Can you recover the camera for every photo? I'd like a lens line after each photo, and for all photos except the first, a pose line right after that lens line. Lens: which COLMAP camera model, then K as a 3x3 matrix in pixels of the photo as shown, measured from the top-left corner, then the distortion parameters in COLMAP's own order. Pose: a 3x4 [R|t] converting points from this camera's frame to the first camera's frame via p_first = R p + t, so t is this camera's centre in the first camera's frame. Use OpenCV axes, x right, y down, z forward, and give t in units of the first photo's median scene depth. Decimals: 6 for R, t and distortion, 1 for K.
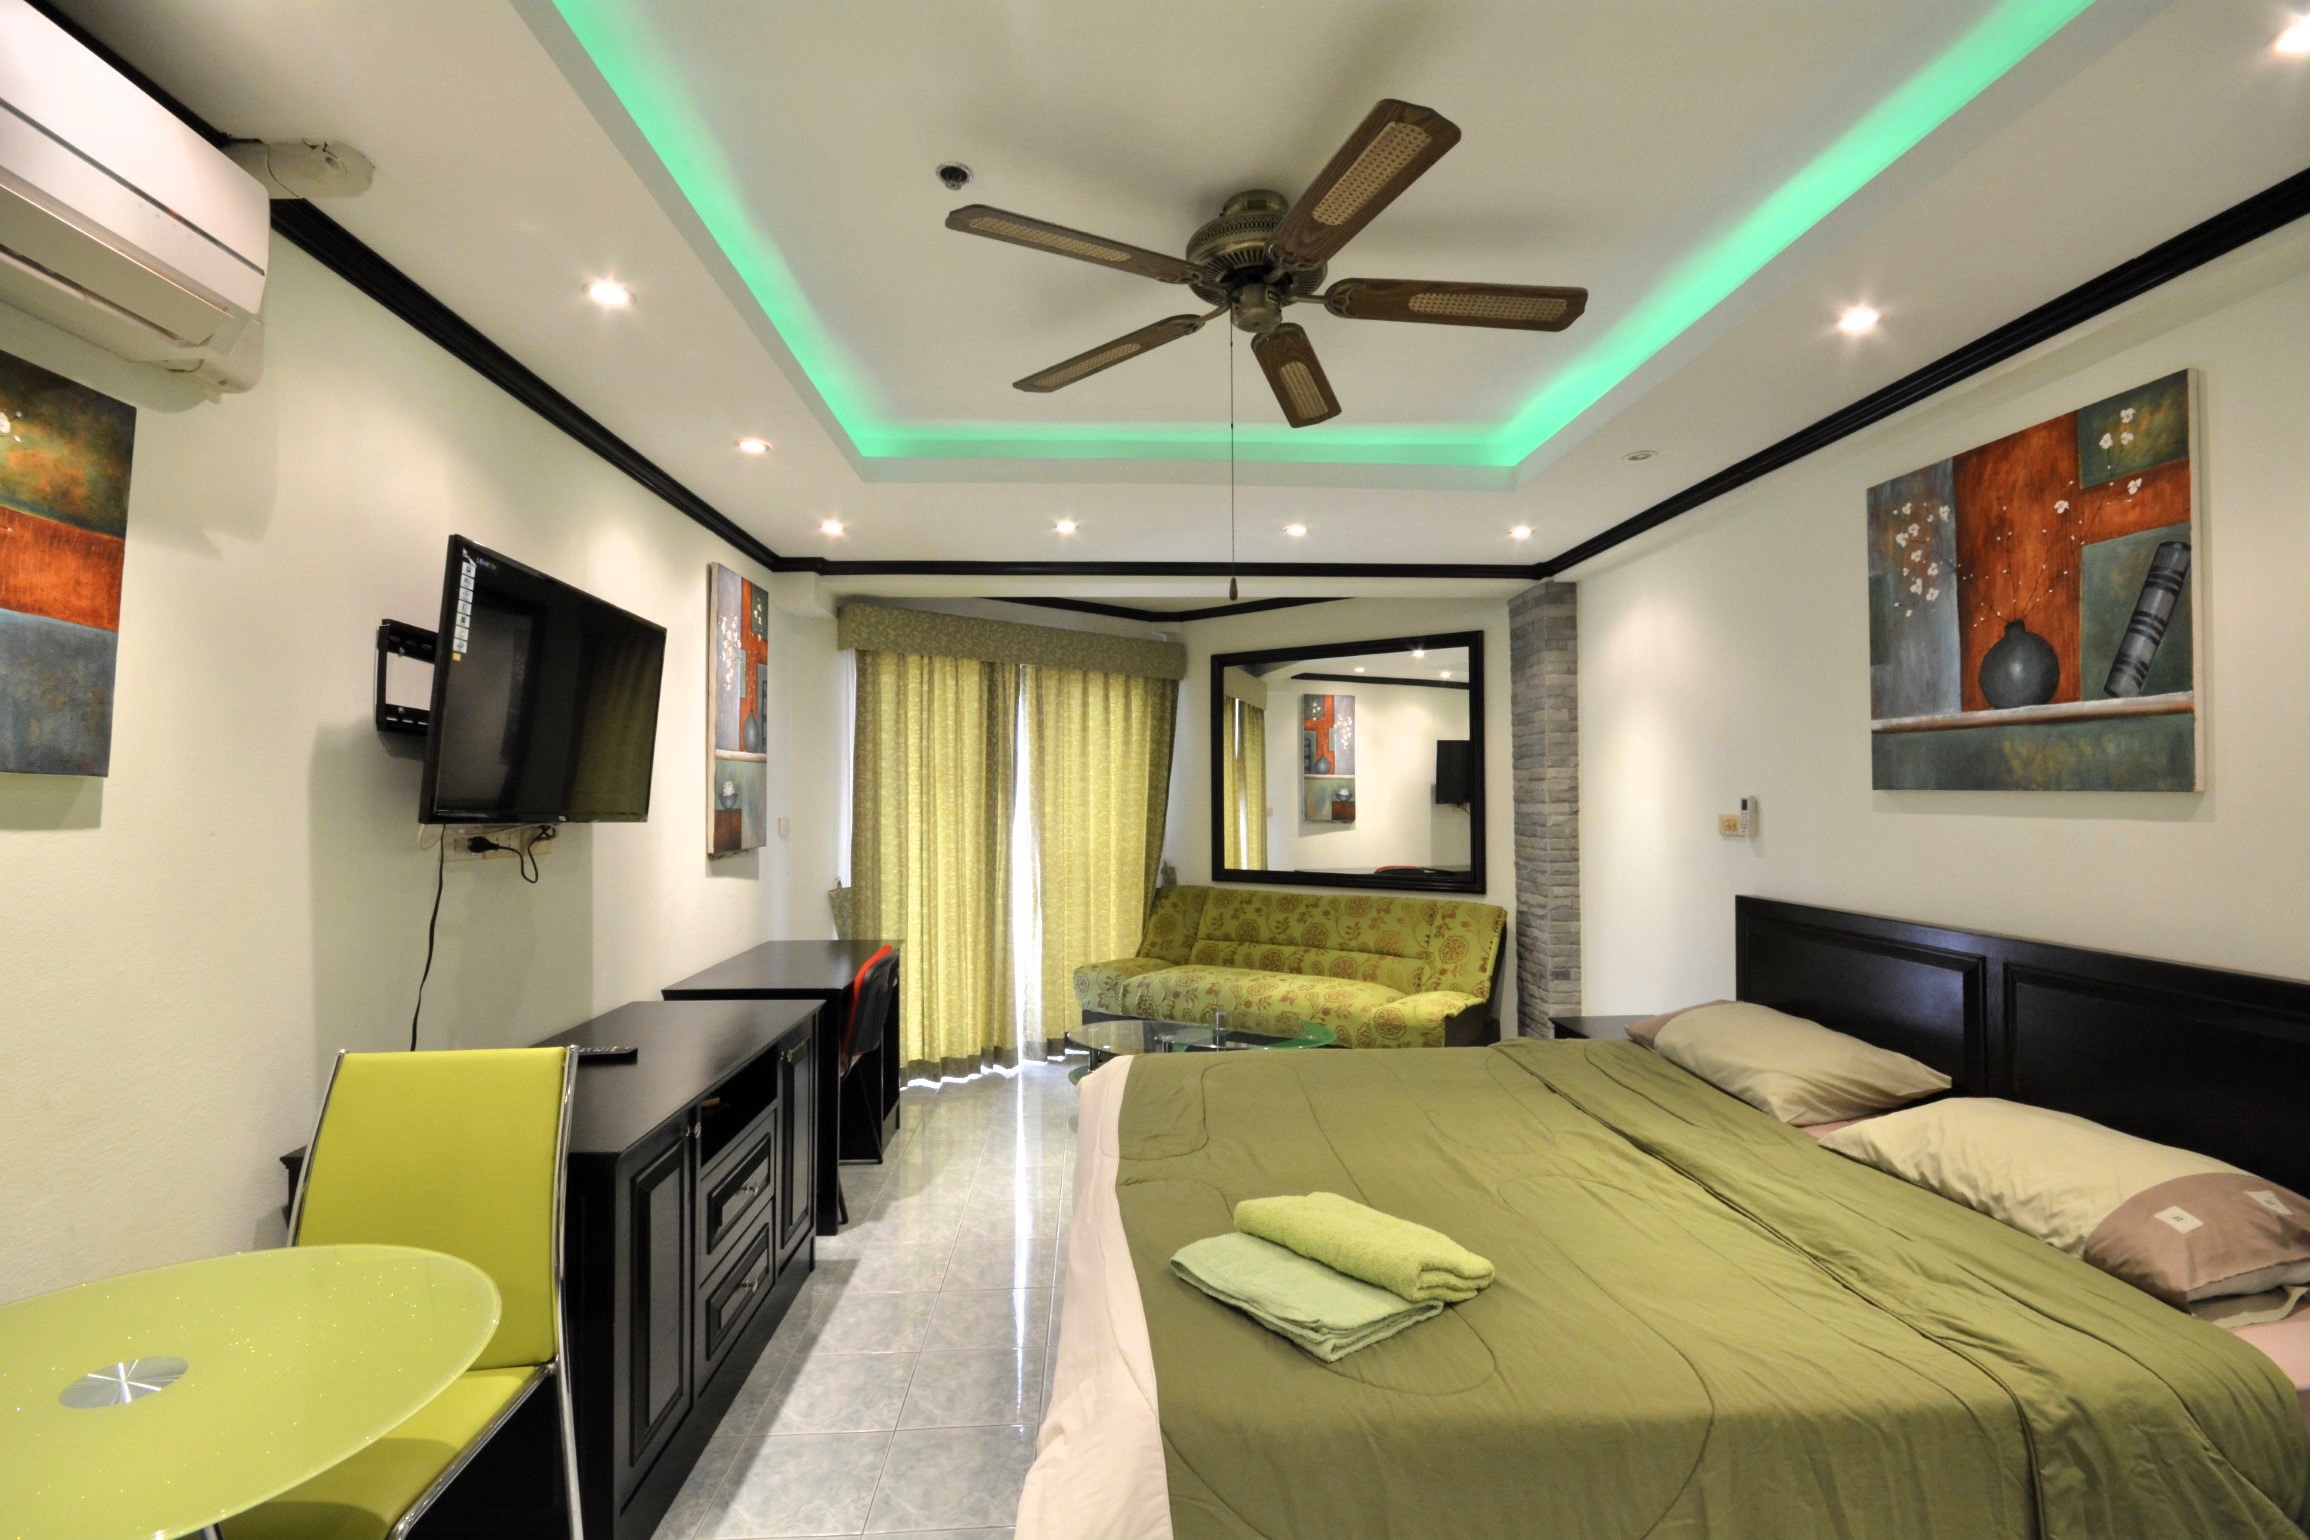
lens RADIAL K [[1017.1, 0, 1159.2], [0, 1017.1, 775.3], [0, 0, 1]] dist [0.016566, -0.016784]
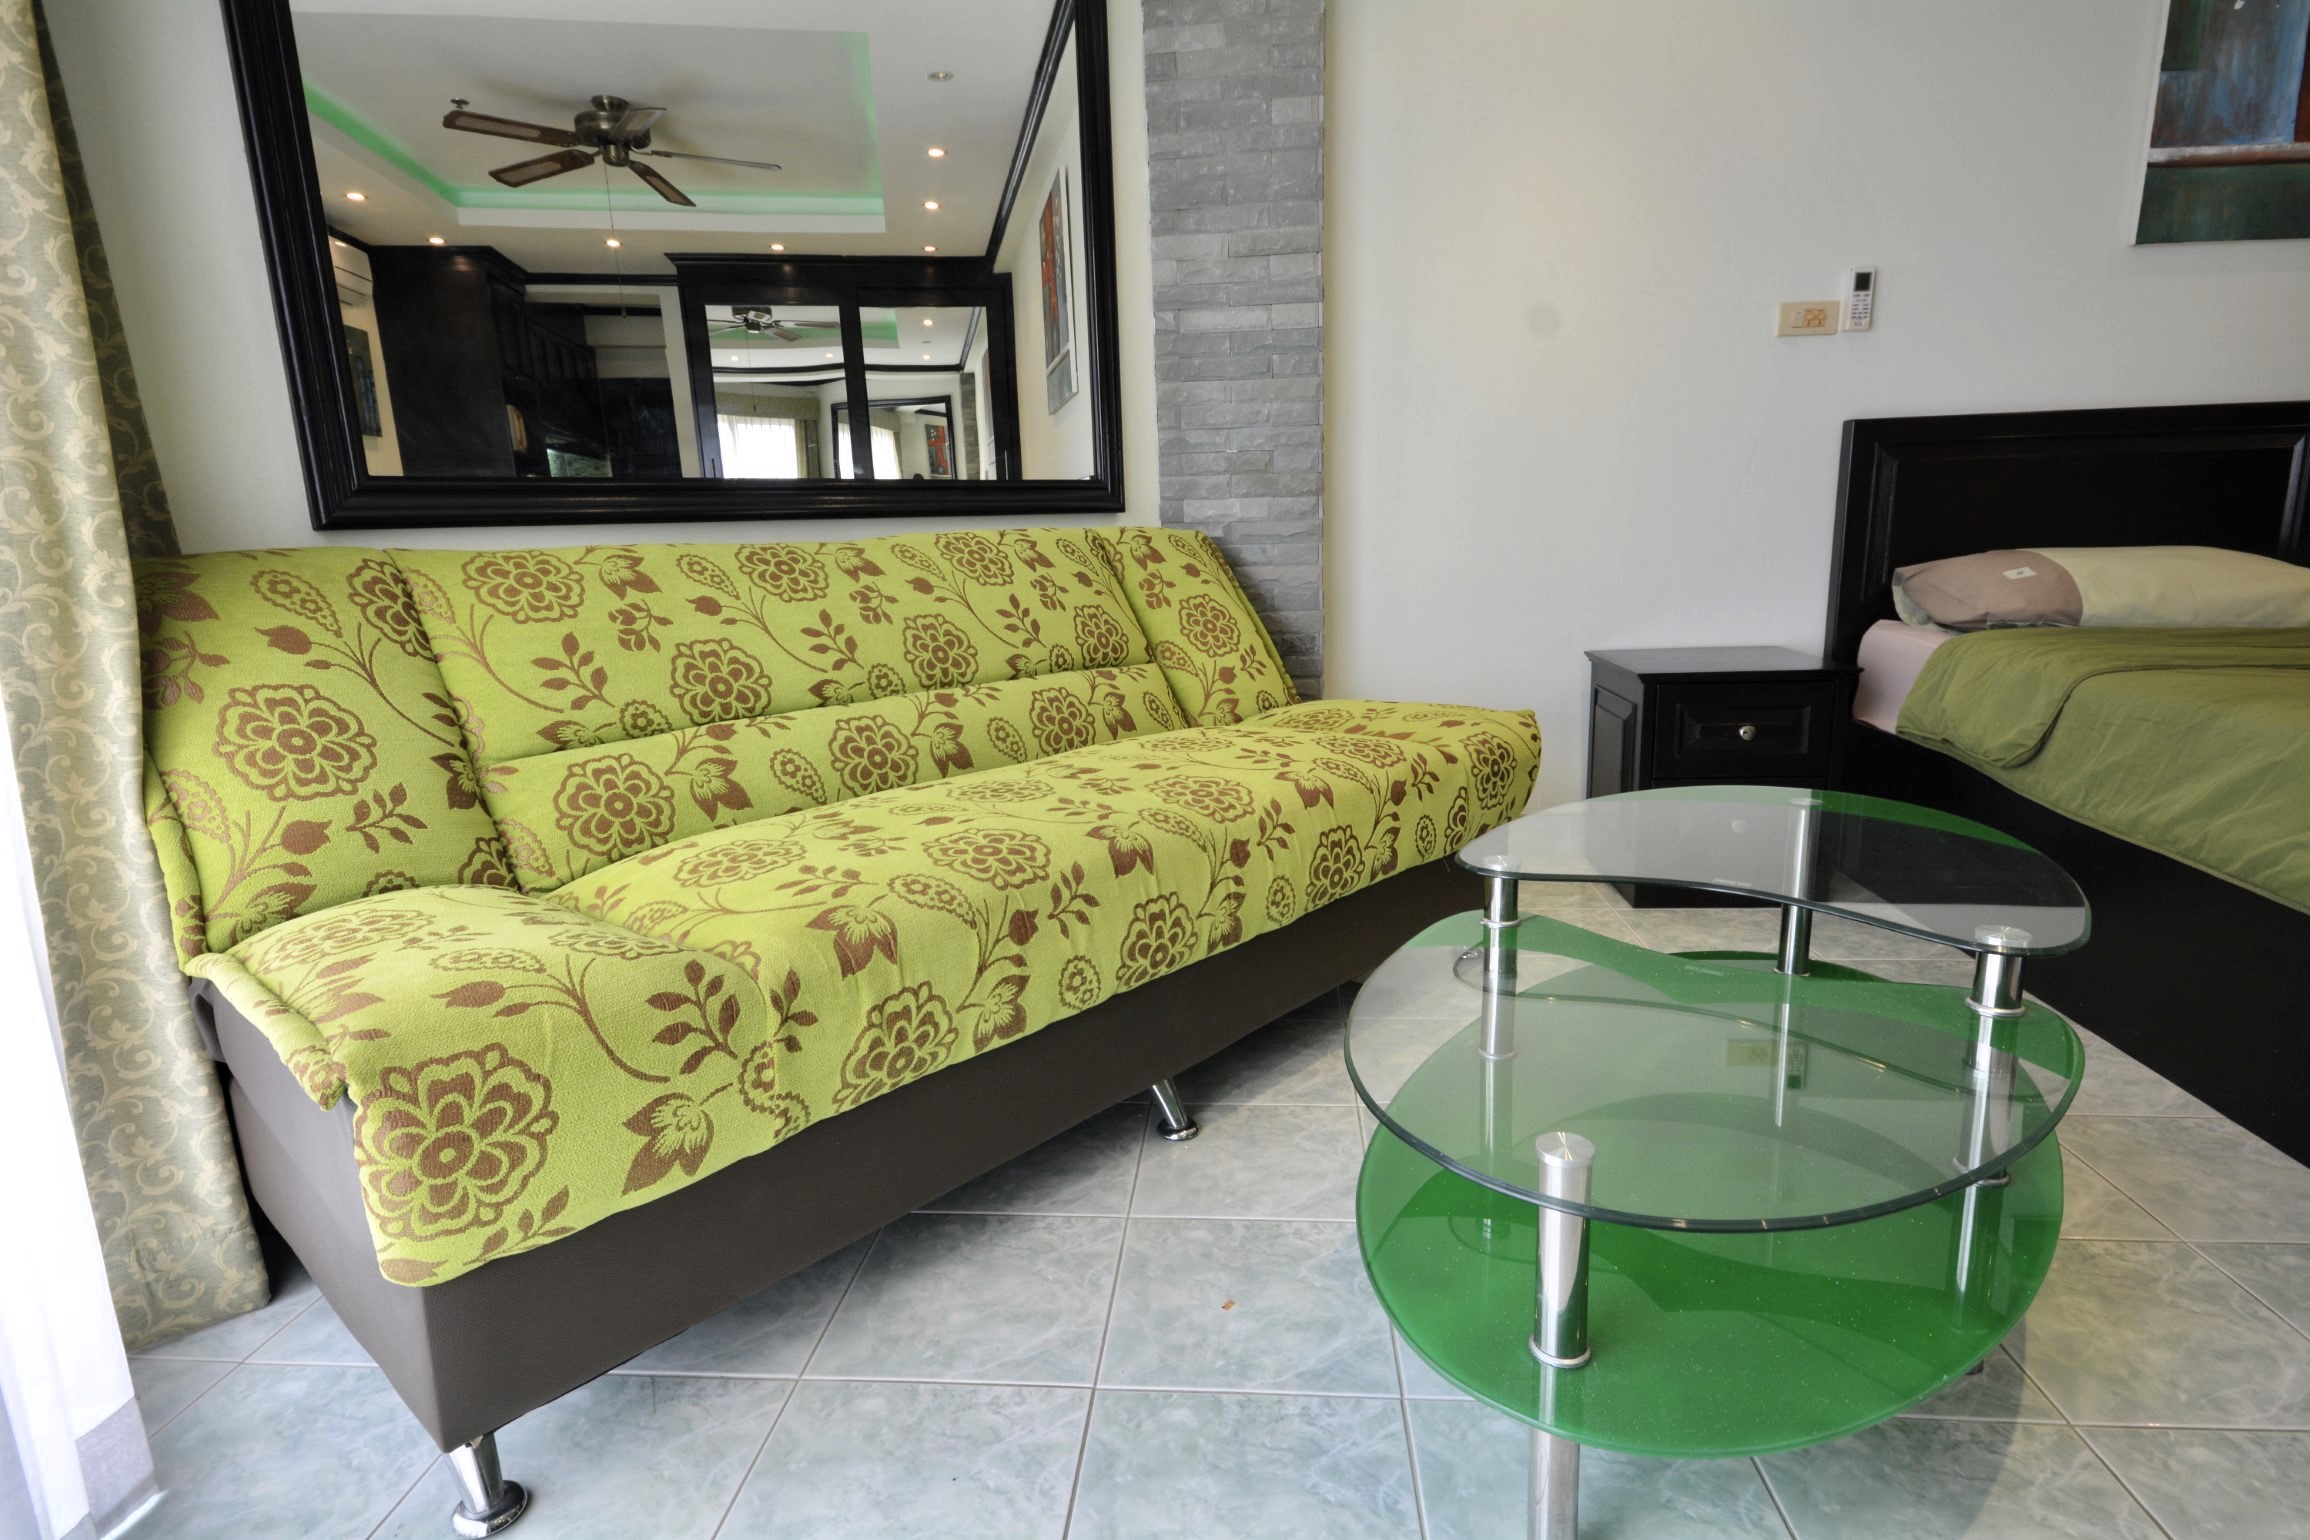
lens RADIAL K [[1221.0, 0, 1159.9], [0, 1221.0, 765.5], [0, 0, 1]] dist [0.030301, -0.015083]
pose [[0.146585, -0.196123, 0.969561, -0.429383], [0.010476, 0.980401, 0.196732, 0.217298], [-0.989143, -0.018681, 0.145767, 1.630241]]
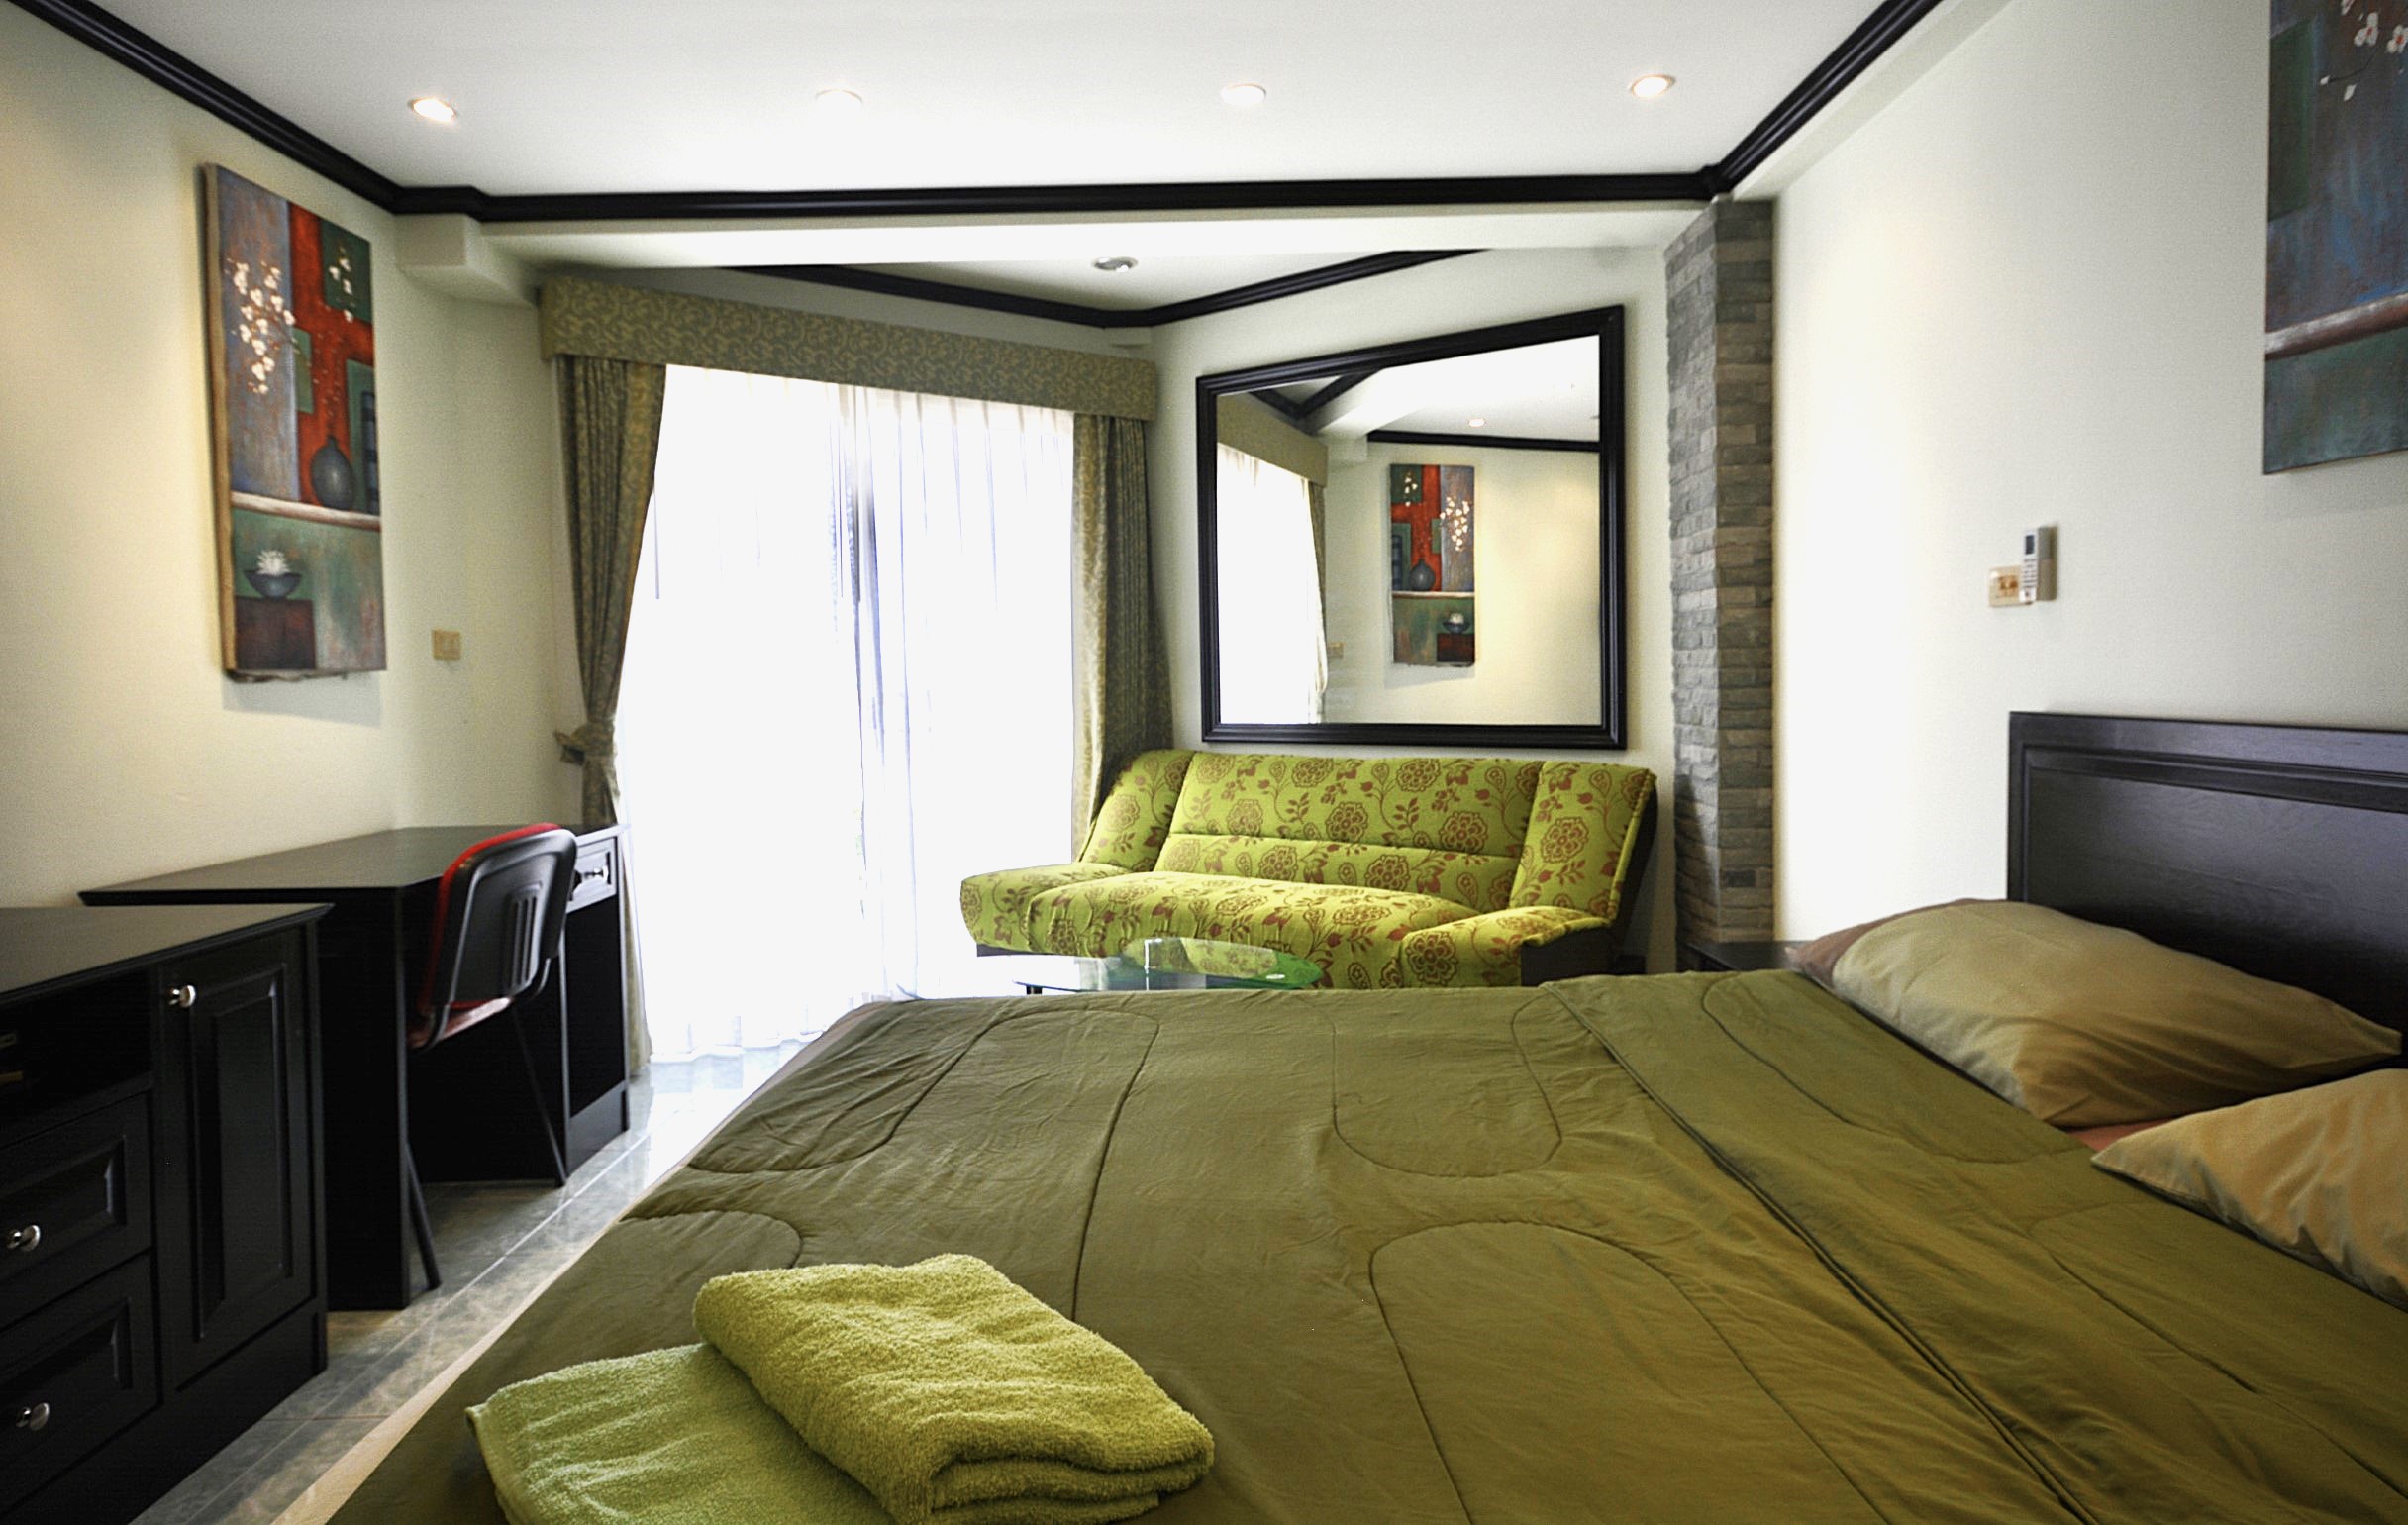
lens RADIAL K [[1439.1, 0, 1206.7], [0, 1439.1, 730.6], [0, 0, 1]] dist [0.017560, -0.002136]
pose [[0.998343, -0.011293, -0.056424, 0.221659], [0.014677, 0.998096, 0.059909, 0.091425], [0.055640, -0.060638, 0.996608, 0.254227]]
